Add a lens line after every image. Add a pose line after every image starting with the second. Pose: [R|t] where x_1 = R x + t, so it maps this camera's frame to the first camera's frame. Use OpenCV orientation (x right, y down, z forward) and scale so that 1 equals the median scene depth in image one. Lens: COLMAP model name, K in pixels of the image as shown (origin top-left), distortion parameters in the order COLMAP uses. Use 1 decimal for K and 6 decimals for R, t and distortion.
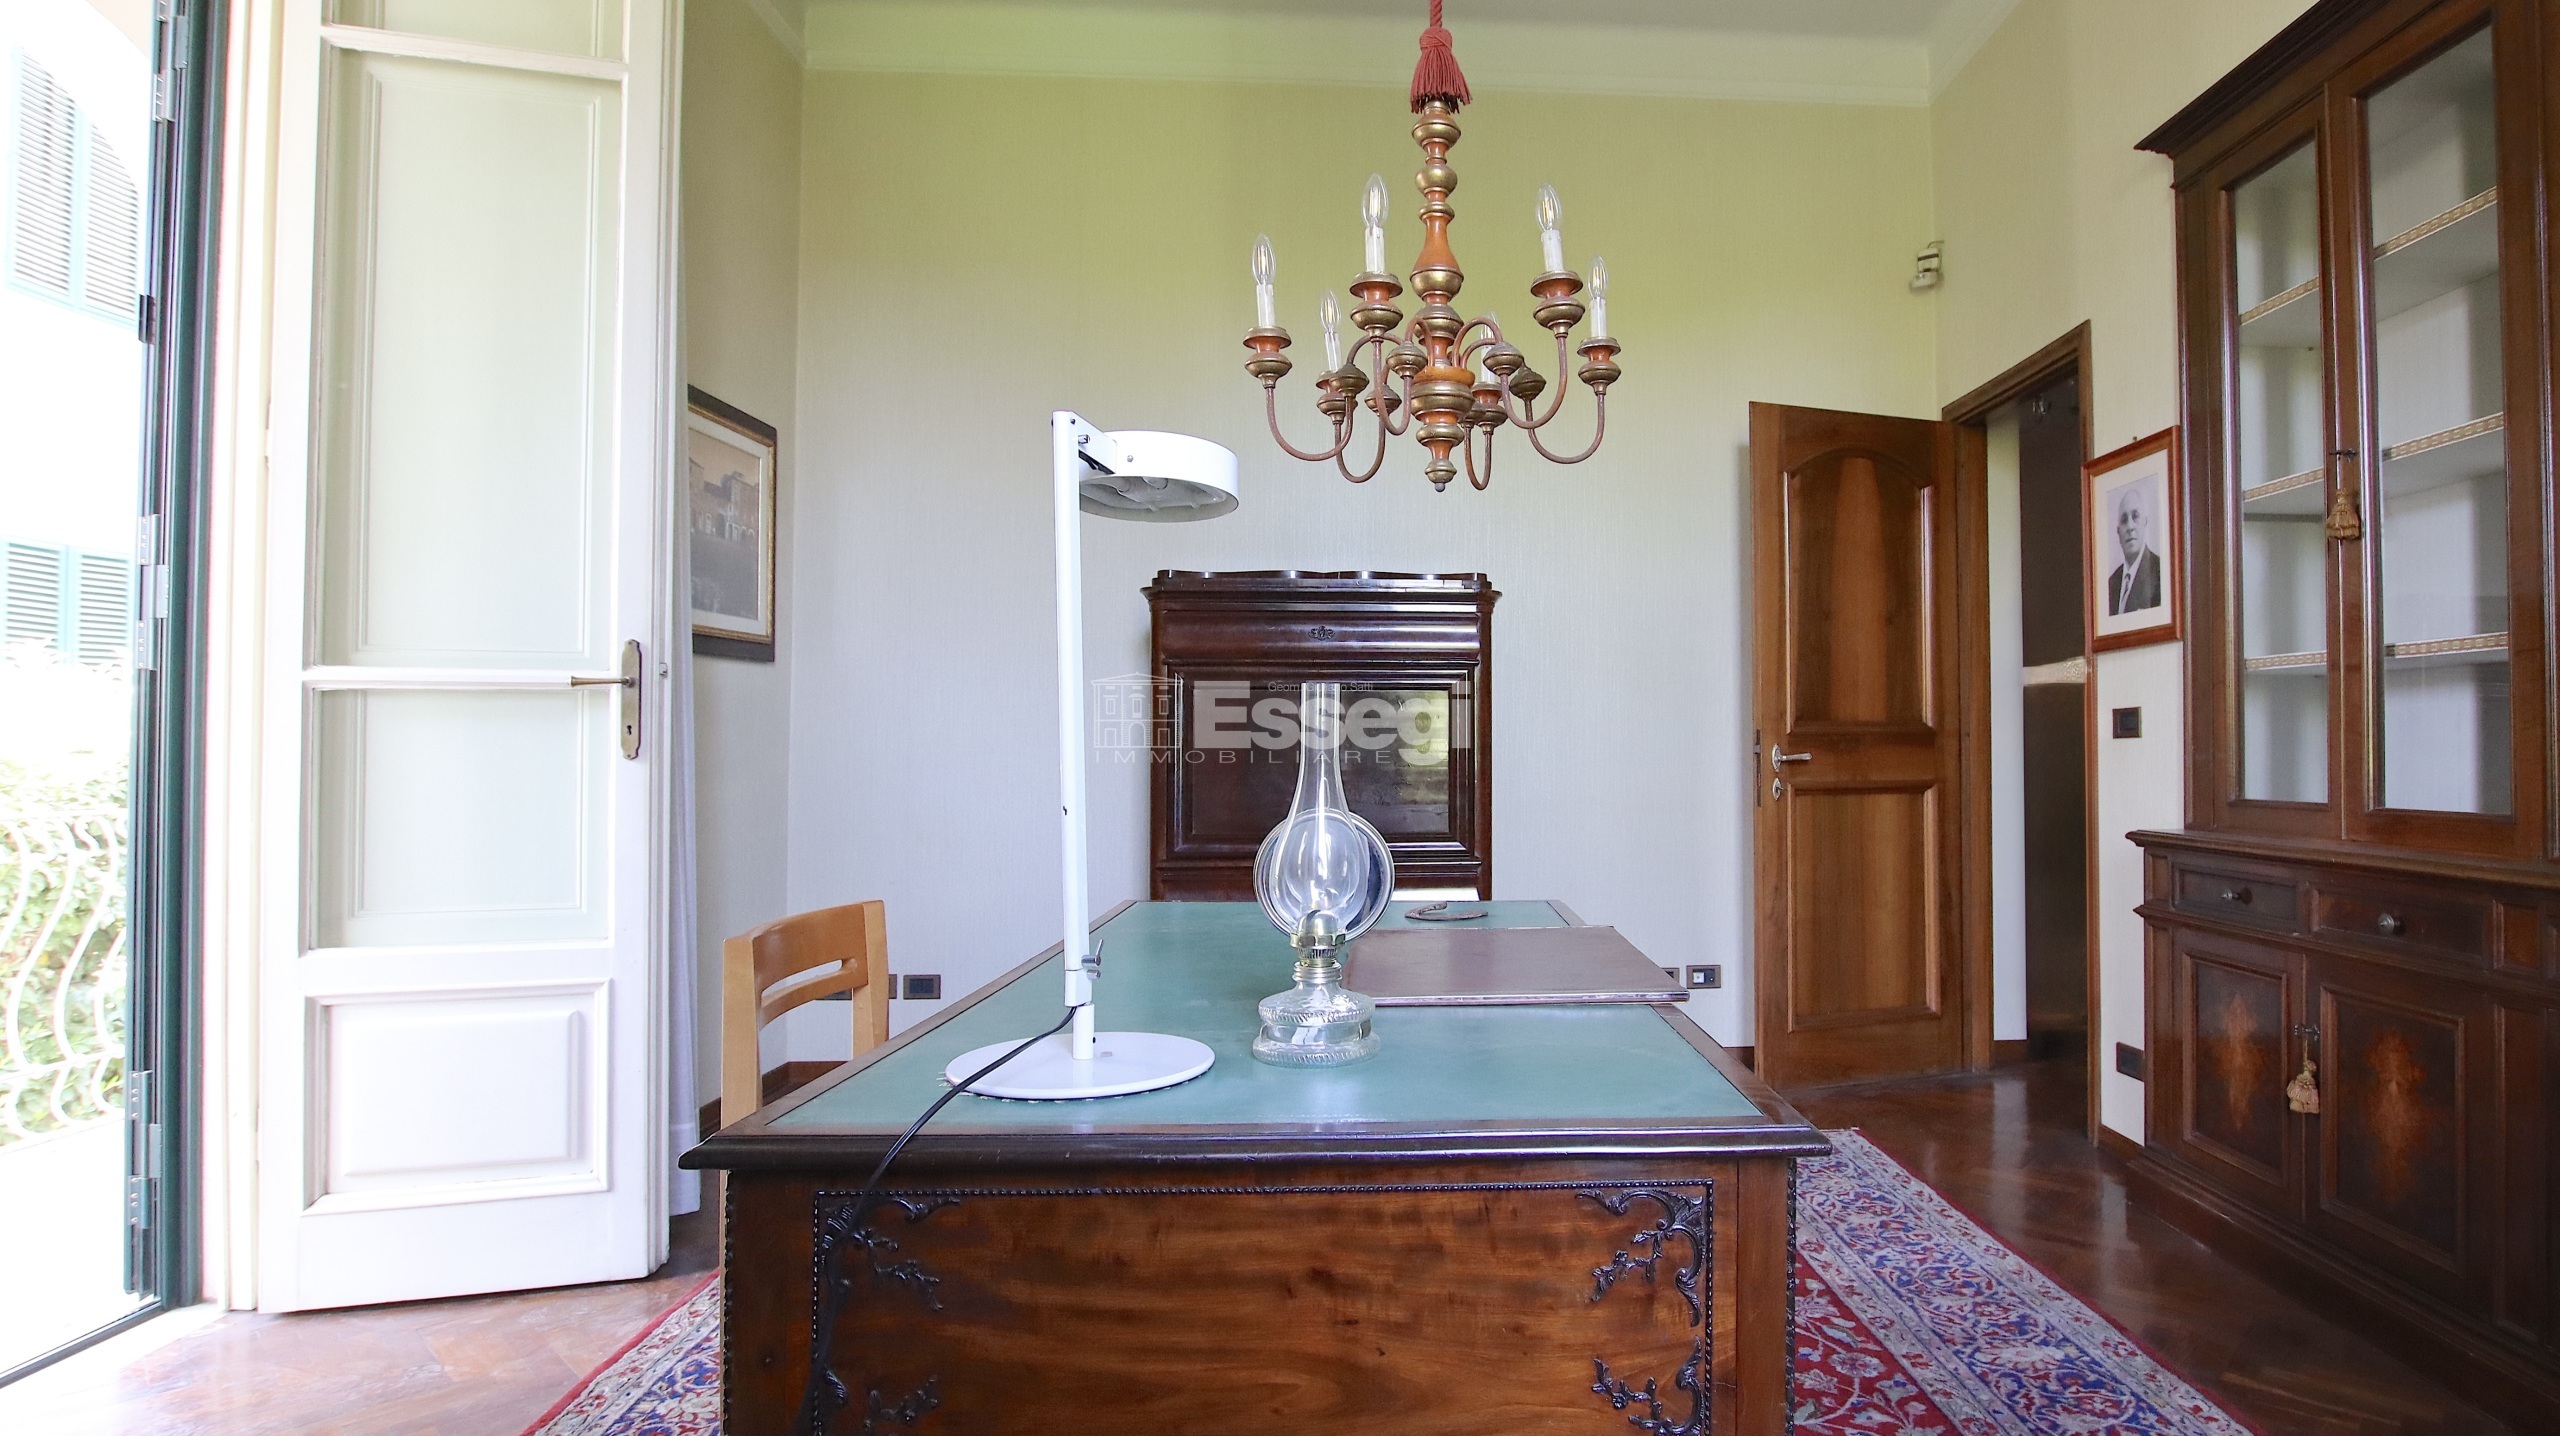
lens RADIAL K [[1331.5, 0, 1280.0], [0, 1331.5, 718.0], [0, 0, 1]] dist [-0.011278, -0.000242]
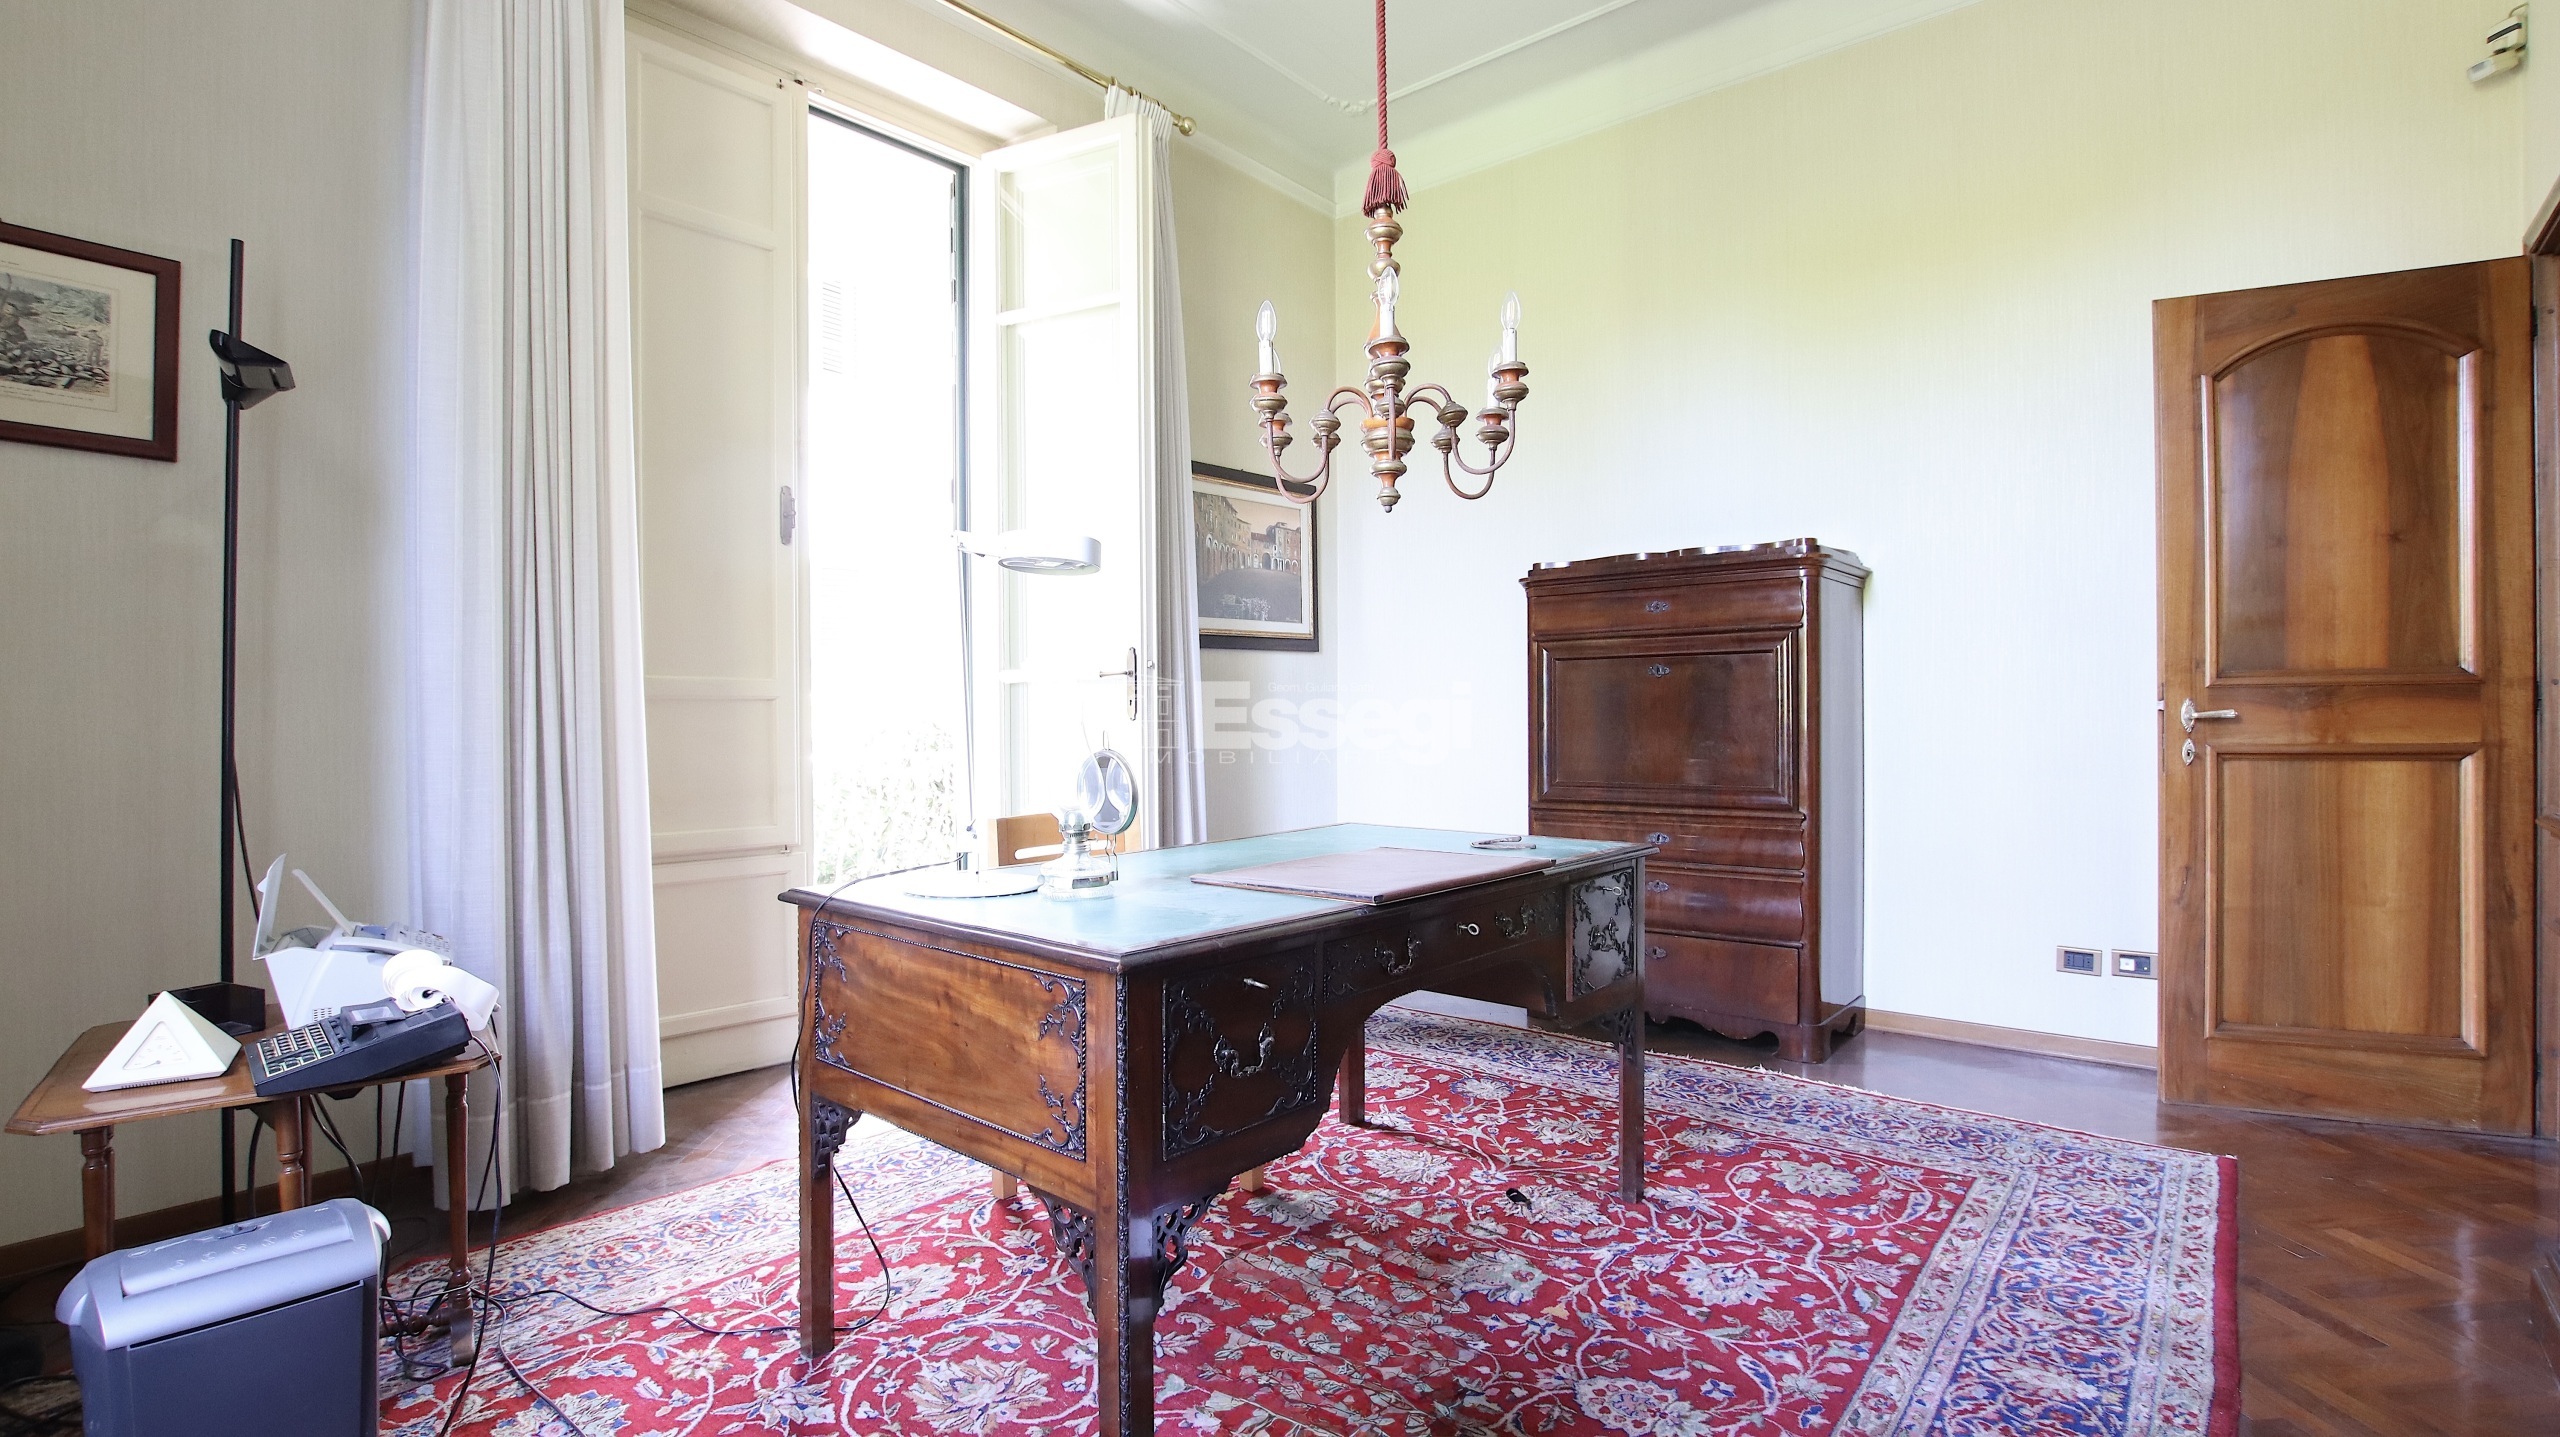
lens RADIAL K [[1200.9, 0, 1280.0], [0, 1200.9, 718.5], [0, 0, 1]] dist [0.000175, -0.000508]
pose [[0.724459, -0.003353, -0.689310, 0.482160], [0.024569, 0.999478, 0.020960, 0.001542], [0.688880, -0.032120, 0.724163, 0.042188]]
